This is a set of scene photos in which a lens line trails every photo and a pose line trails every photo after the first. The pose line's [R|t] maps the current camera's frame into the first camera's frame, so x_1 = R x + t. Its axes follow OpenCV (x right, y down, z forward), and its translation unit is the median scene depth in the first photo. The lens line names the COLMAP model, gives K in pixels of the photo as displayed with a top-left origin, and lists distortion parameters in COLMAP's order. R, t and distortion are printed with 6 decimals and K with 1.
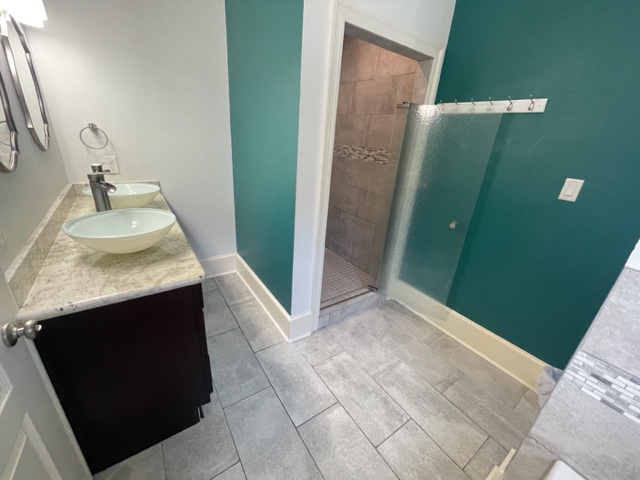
lens RADIAL K [[258.6, 0, 320.0], [0, 258.6, 240.0], [0, 0, 1]] dist [-0.003612, 0.000298]
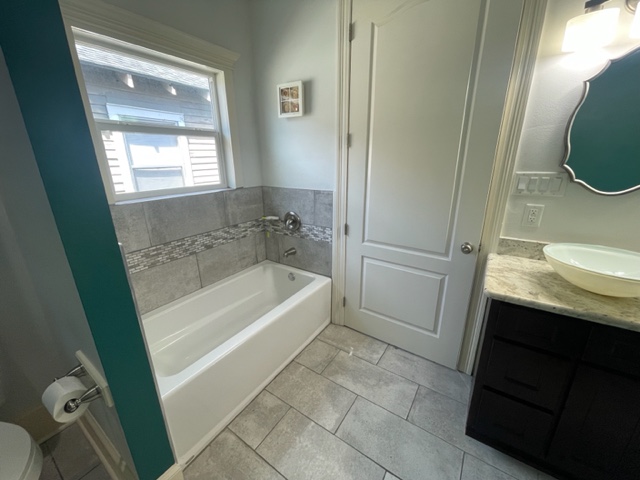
lens RADIAL K [[258.6, 0, 320.0], [0, 258.6, 240.0], [0, 0, 1]] dist [-0.003612, 0.000298]
pose [[-0.927381, 0.046990, -0.371156, 0.536168], [-0.196581, 0.782882, 0.590298, -0.493284], [0.318309, 0.620393, -0.716793, 1.385053]]
